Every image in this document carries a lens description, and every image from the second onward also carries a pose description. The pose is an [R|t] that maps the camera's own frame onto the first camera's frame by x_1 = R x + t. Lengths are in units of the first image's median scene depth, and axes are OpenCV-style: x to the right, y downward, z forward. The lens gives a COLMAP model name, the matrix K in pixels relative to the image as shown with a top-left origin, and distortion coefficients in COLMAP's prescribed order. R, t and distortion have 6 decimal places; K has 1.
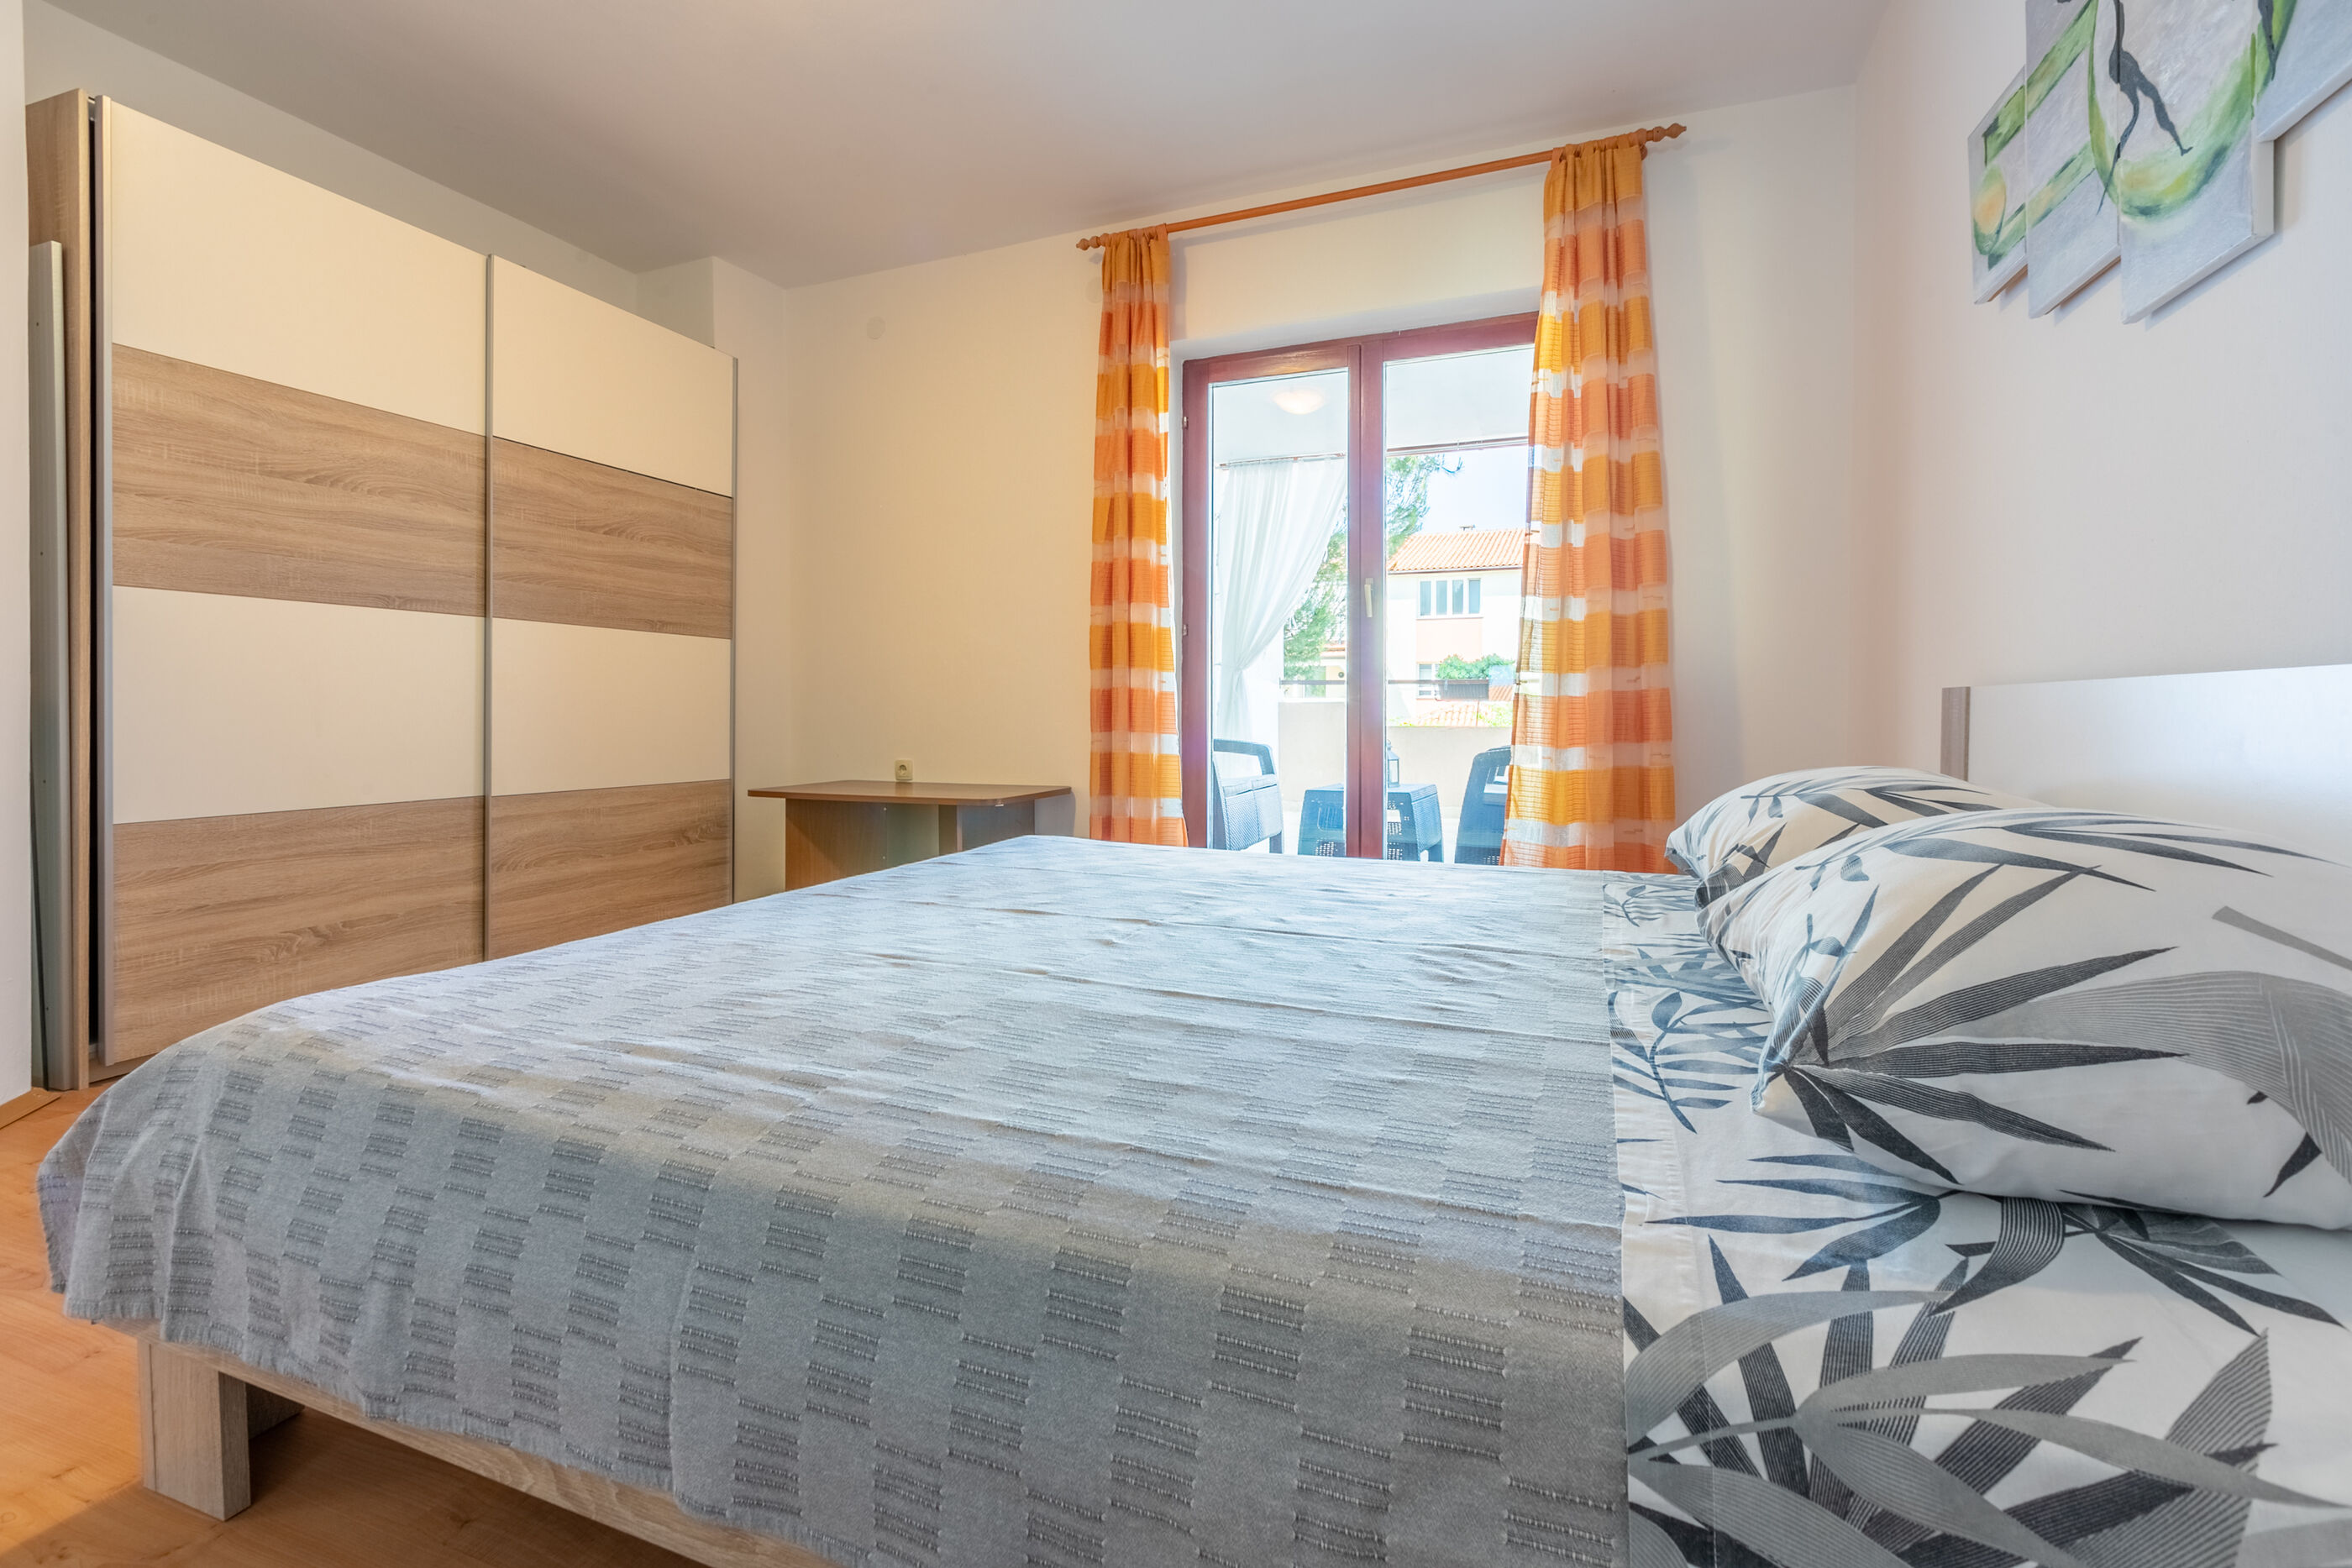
lens RADIAL K [[1074.6, 0, 1157.0], [0, 1074.6, 730.8], [0, 0, 1]] dist [0.002749, -0.000804]
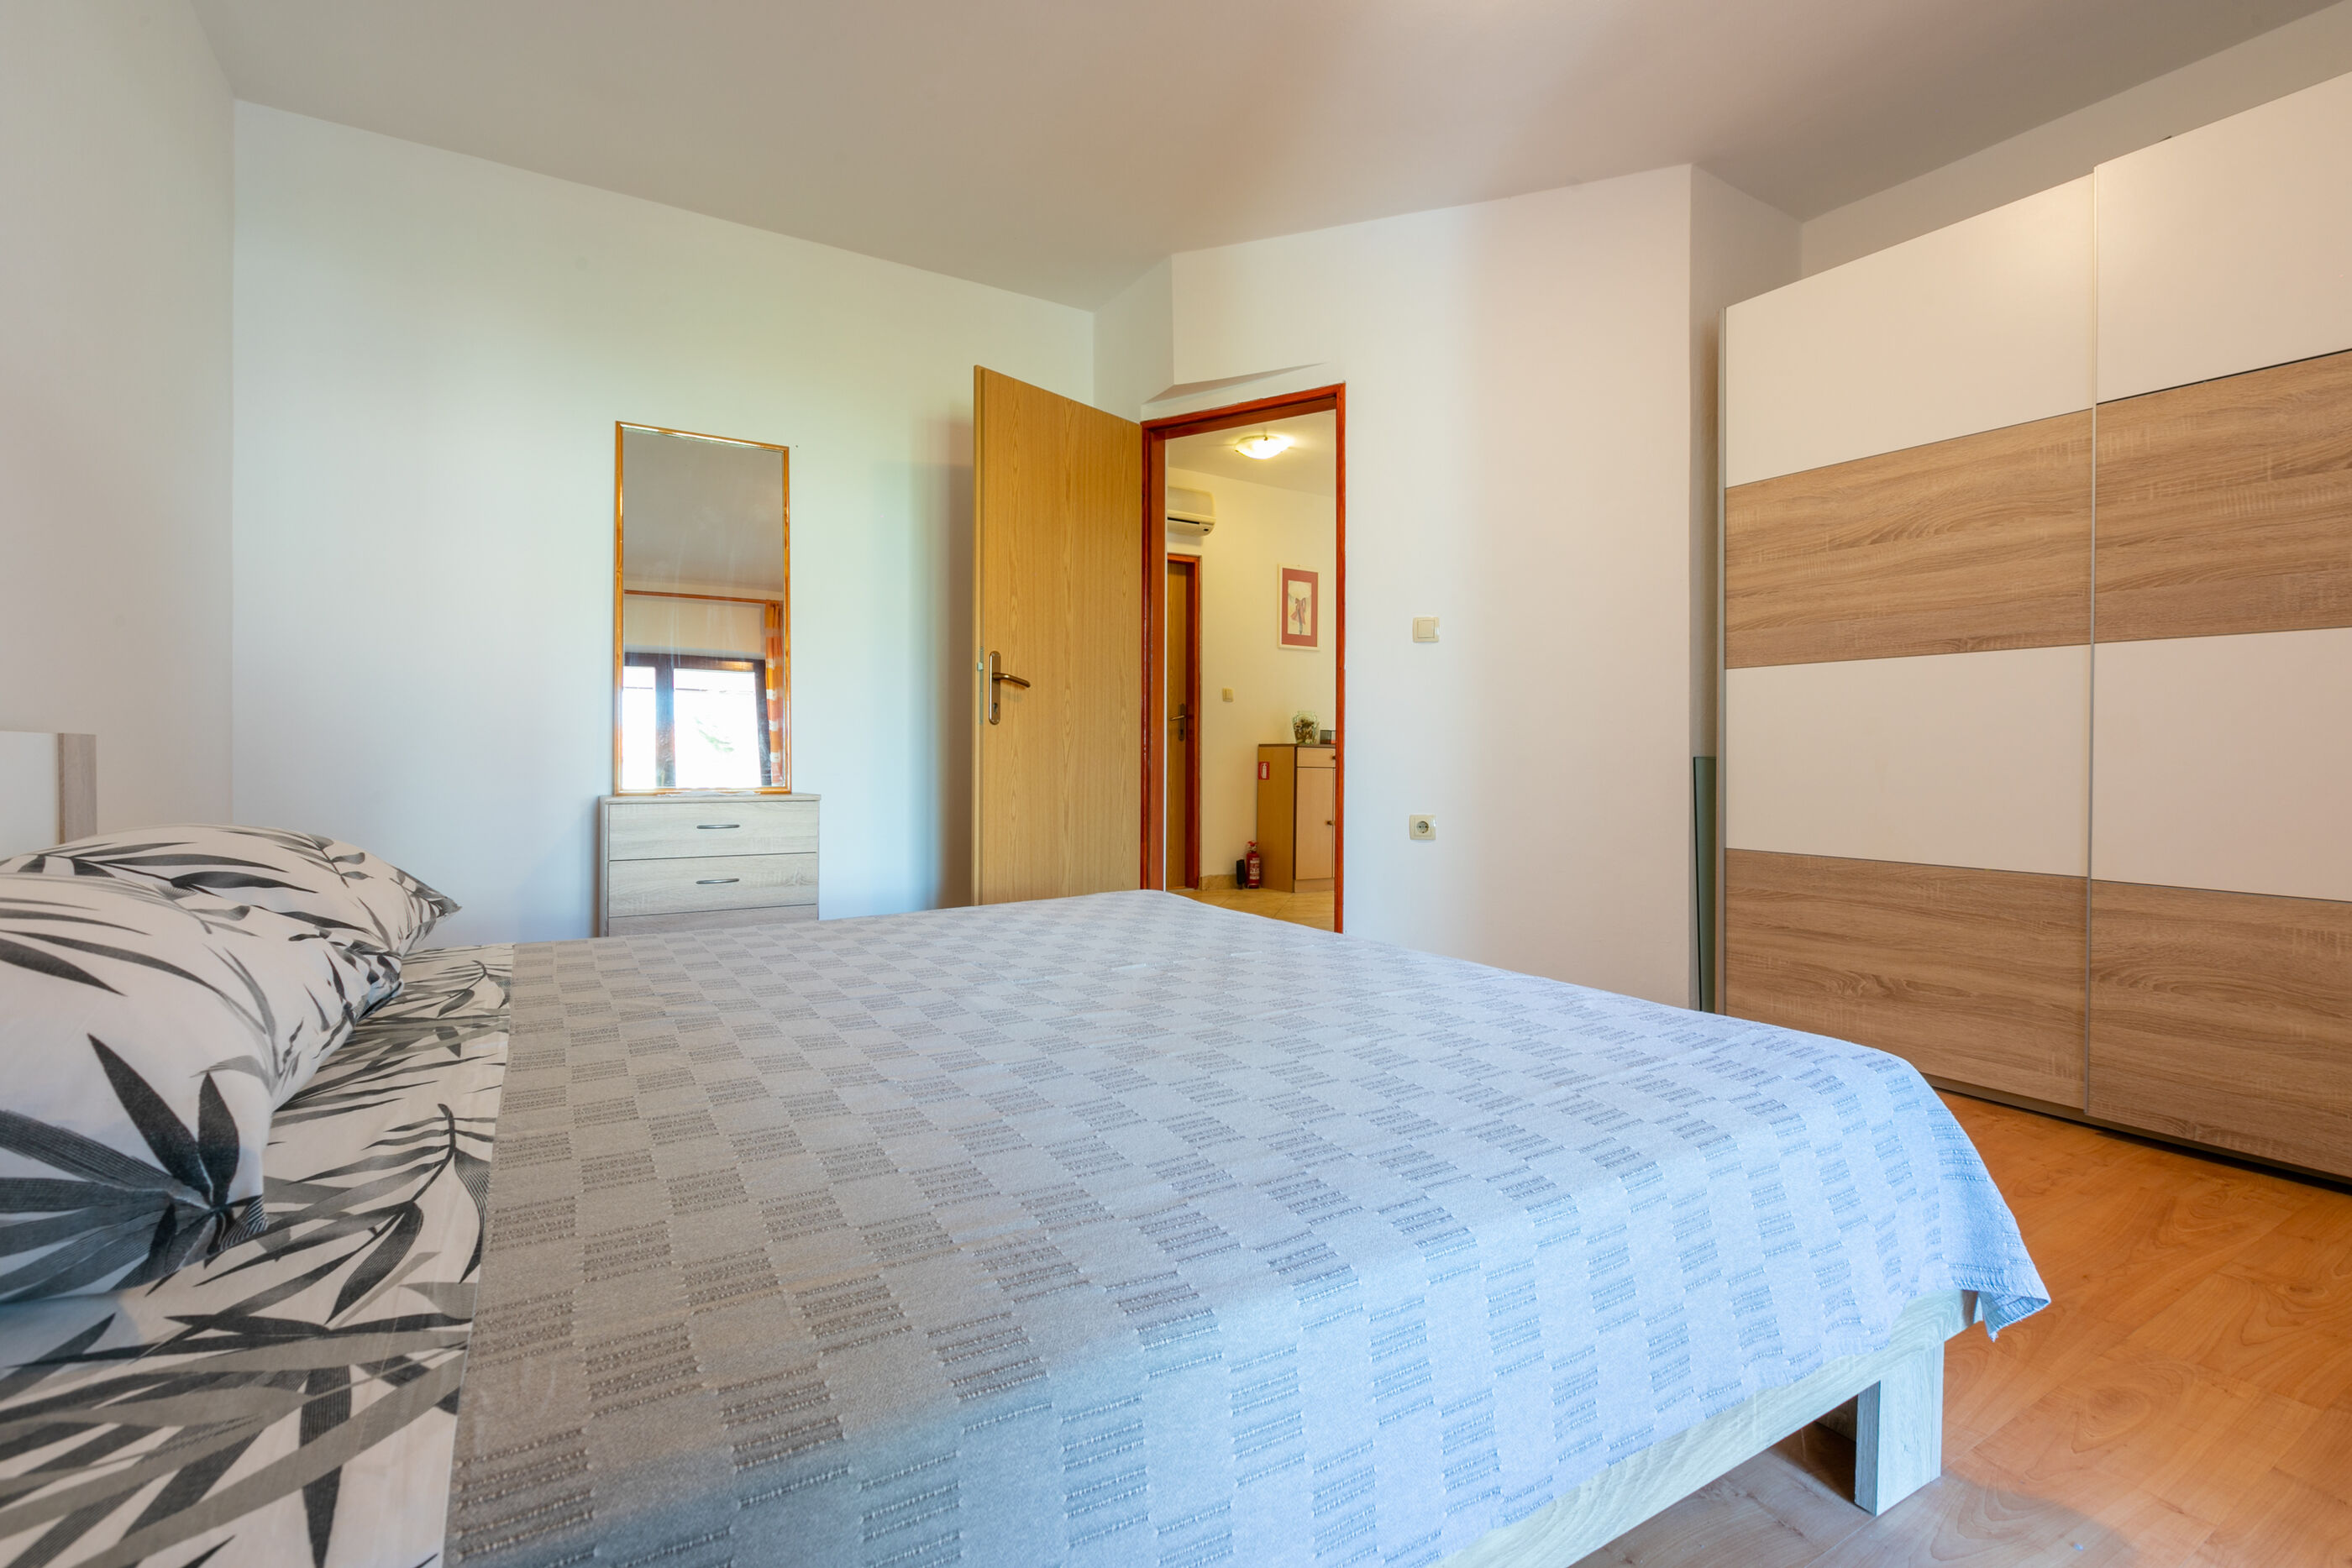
lens RADIAL K [[1074.6, 0, 1179.2], [0, 1074.6, 771.7], [0, 0, 1]] dist [0.002749, -0.000804]
pose [[-0.602696, 0.008418, -0.797927, 0.409933], [-0.017010, 0.999582, 0.023394, -0.023238], [0.797790, 0.027672, -0.602300, 1.025707]]
